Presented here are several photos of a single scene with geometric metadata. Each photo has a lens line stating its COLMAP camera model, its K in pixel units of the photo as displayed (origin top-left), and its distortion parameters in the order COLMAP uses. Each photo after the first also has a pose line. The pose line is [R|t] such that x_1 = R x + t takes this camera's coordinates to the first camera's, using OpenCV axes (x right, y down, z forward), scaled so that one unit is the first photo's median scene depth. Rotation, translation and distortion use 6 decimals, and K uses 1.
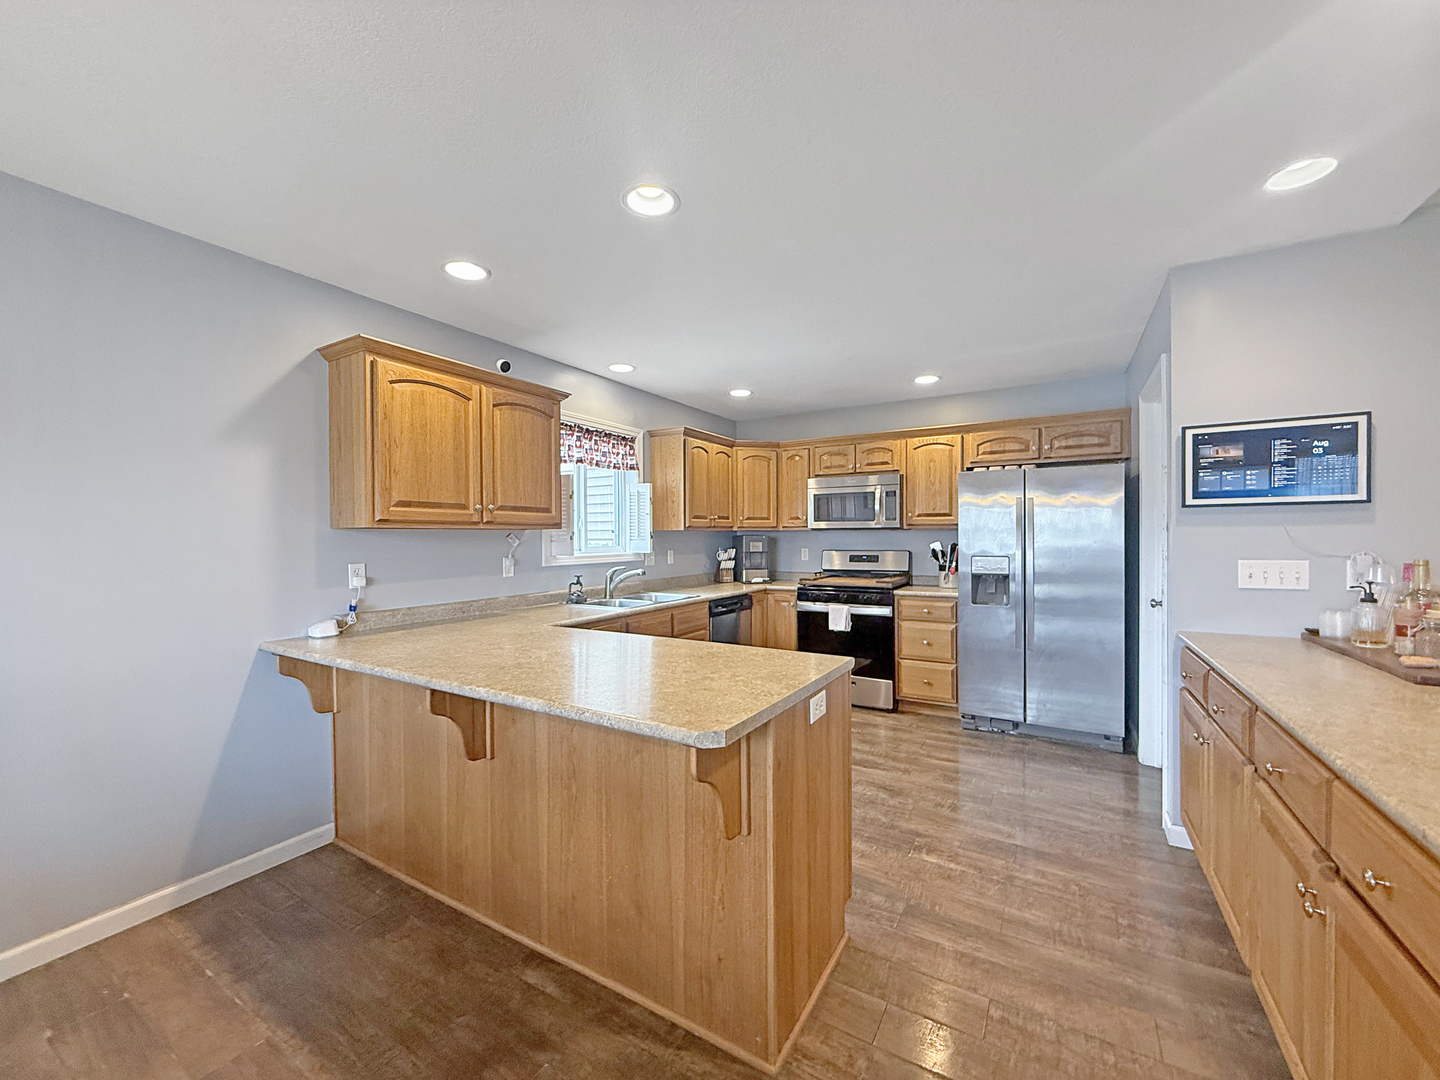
lens RADIAL K [[587.5, 0, 734.3], [0, 587.5, 538.0], [0, 0, 1]] dist [-0.004005, -0.000751]
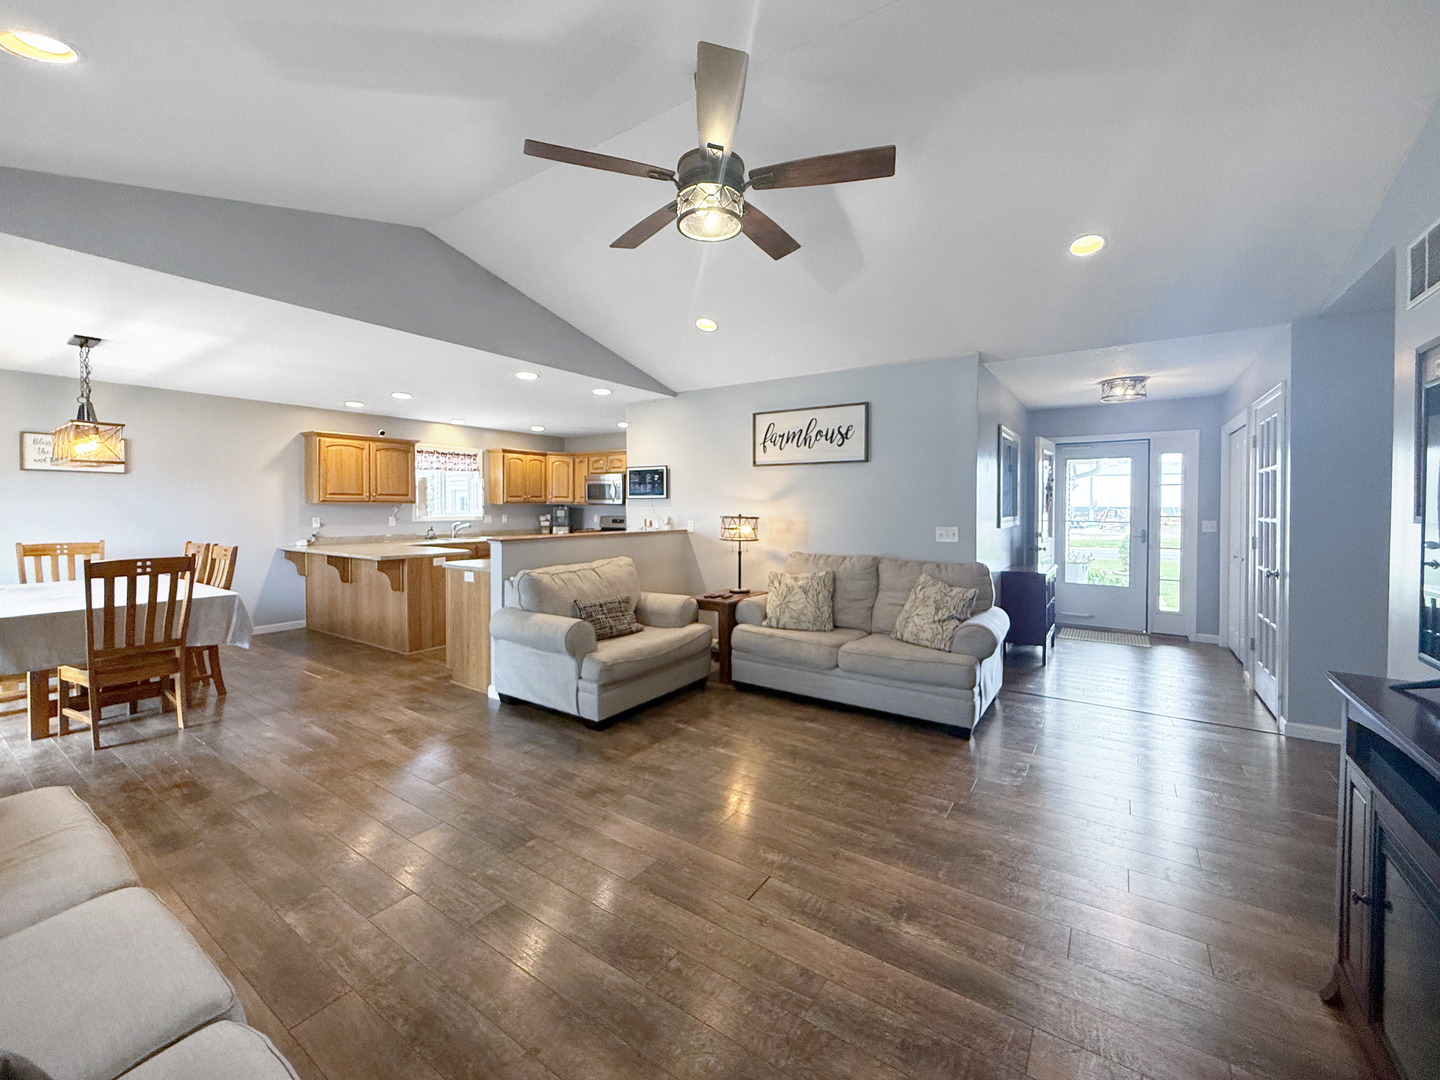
lens RADIAL K [[587.5, 0, 732.9], [0, 587.5, 516.5], [0, 0, 1]] dist [-0.004005, -0.000751]
pose [[0.998668, 0.011115, -0.050383, 1.073970], [-0.010195, 0.999777, 0.018478, -0.022207], [0.050578, -0.017939, 0.998559, -1.199442]]
